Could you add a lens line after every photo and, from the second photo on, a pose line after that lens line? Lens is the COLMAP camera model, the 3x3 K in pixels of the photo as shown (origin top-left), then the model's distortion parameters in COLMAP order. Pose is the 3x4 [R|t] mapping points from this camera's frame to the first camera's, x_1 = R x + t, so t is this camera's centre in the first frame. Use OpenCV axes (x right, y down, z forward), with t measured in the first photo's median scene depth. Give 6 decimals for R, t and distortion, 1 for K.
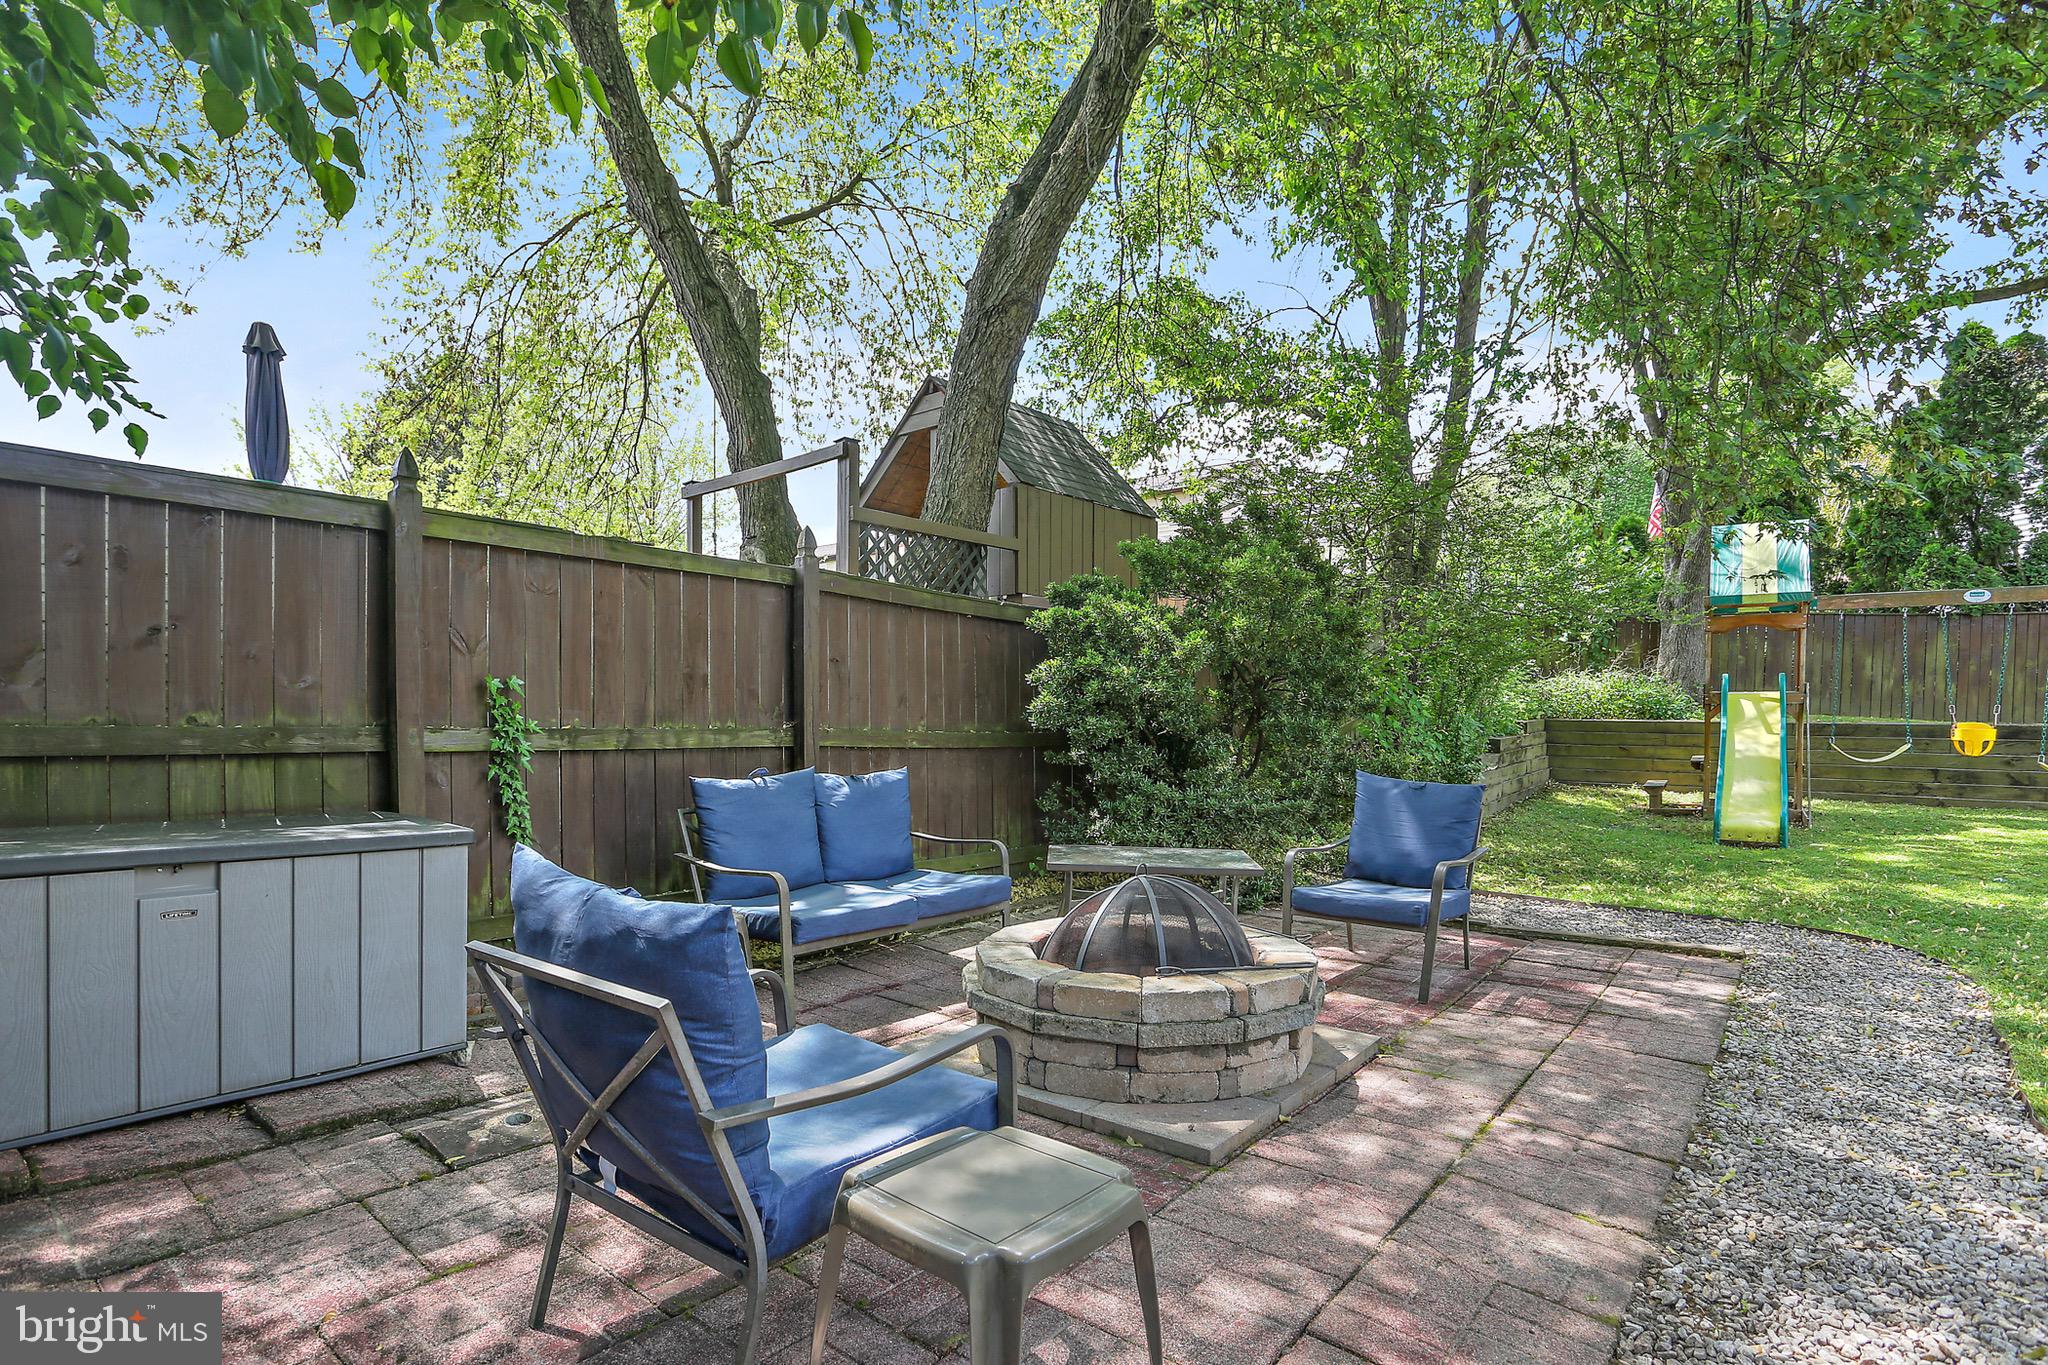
lens RADIAL K [[1026.5, 0, 1033.3], [0, 1026.5, 719.0], [0, 0, 1]] dist [-0.029637, 0.000439]
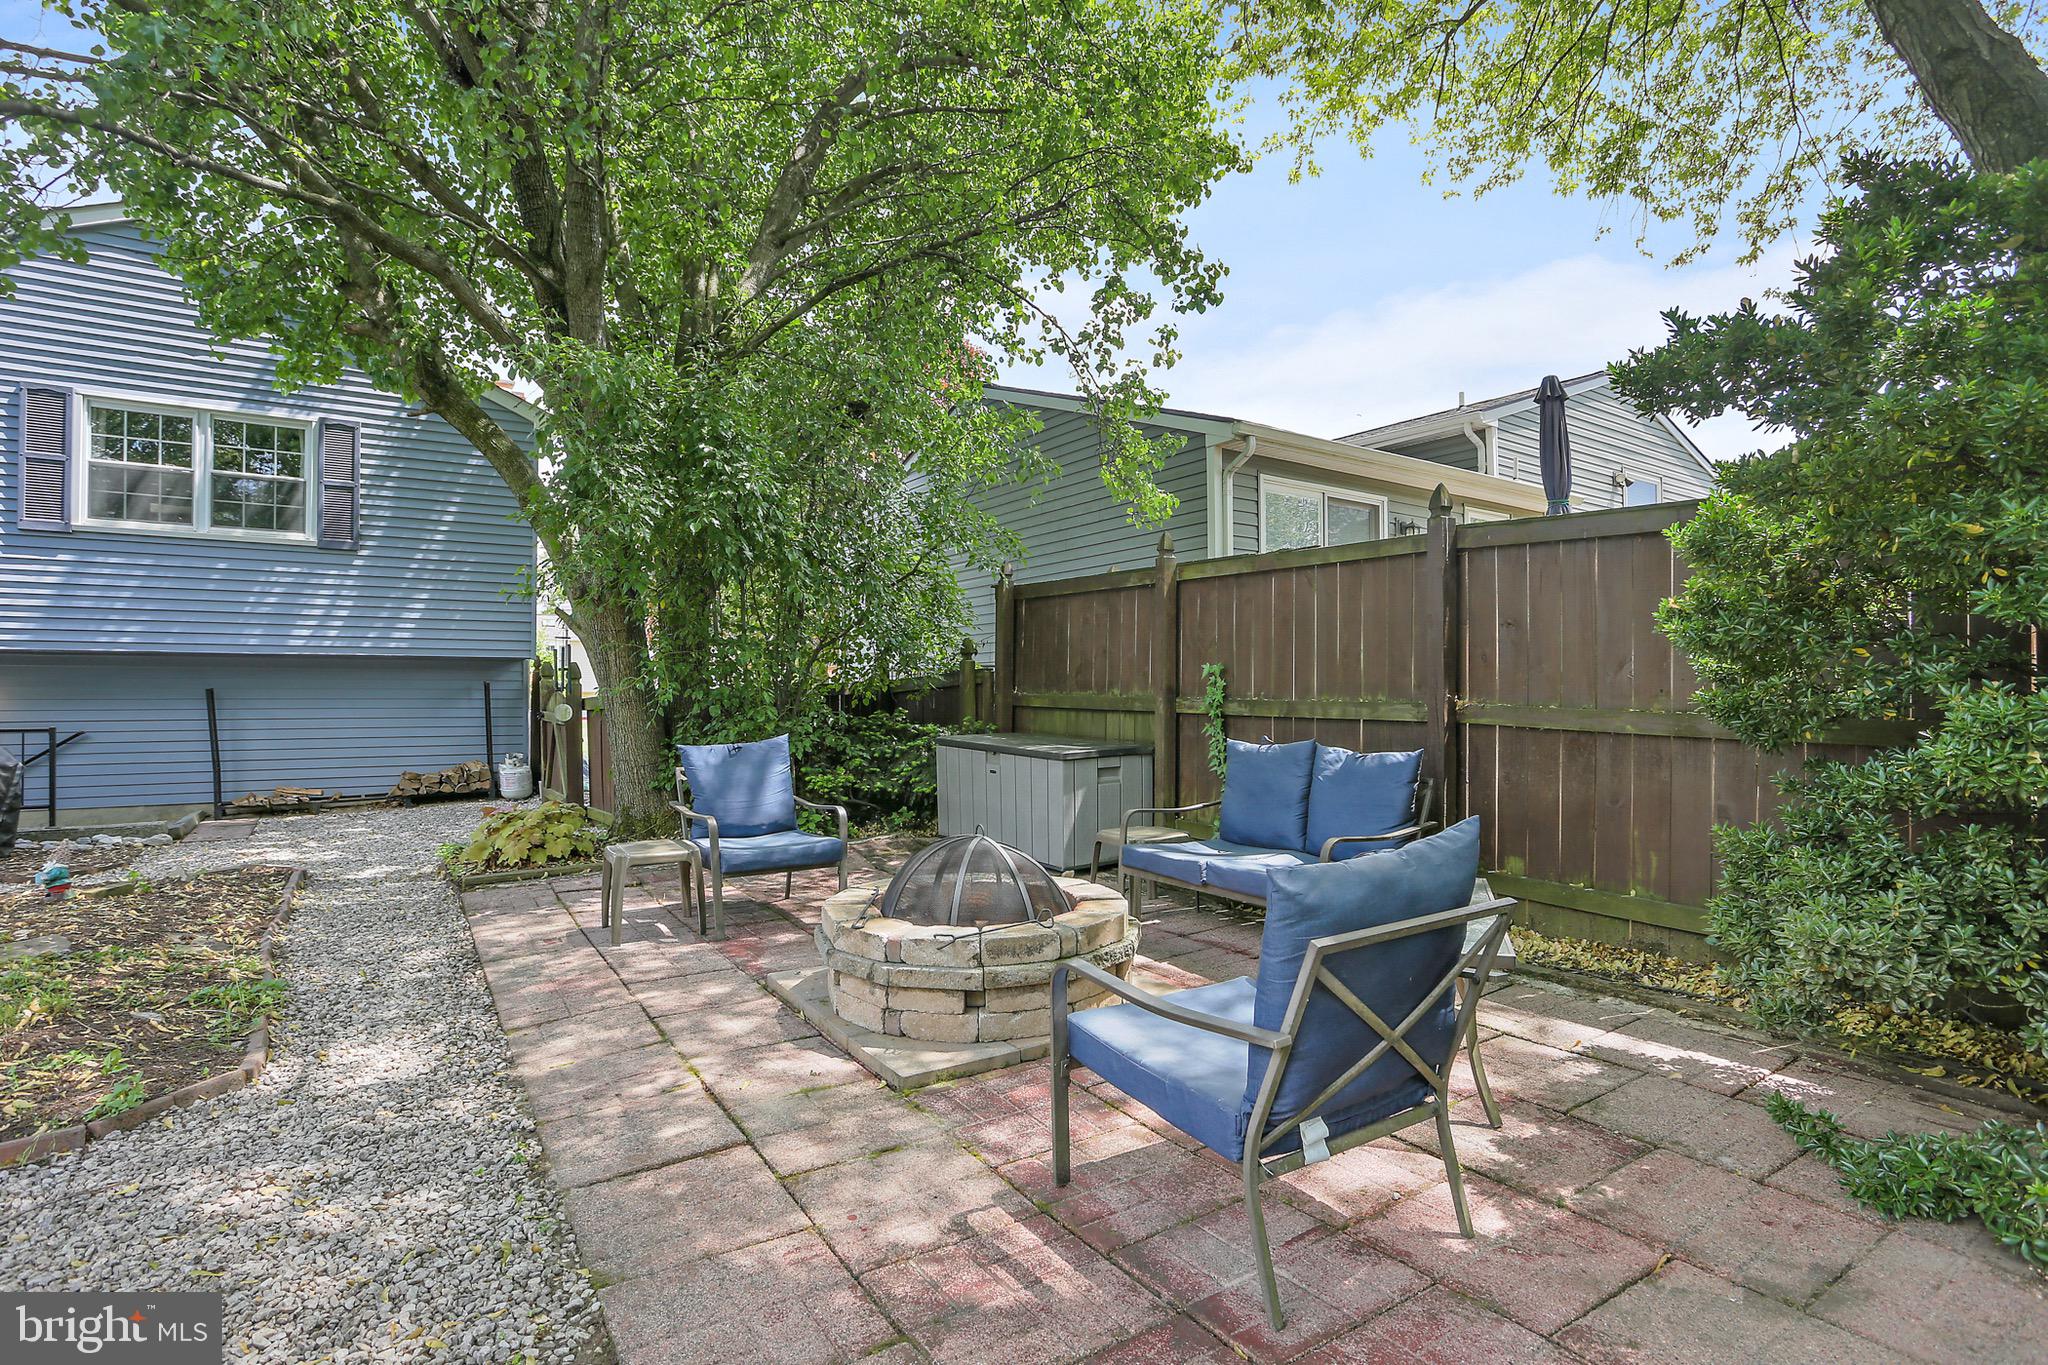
lens RADIAL K [[1014.5, 0, 1012.9], [0, 1014.5, 706.1], [0, 0, 1]] dist [-0.072092, 0.030775]
pose [[-0.336187, 0.013766, -0.941695, 1.188385], [0.001834, 0.999901, 0.013962, -0.002277], [0.941793, 0.002967, -0.336179, 1.500232]]
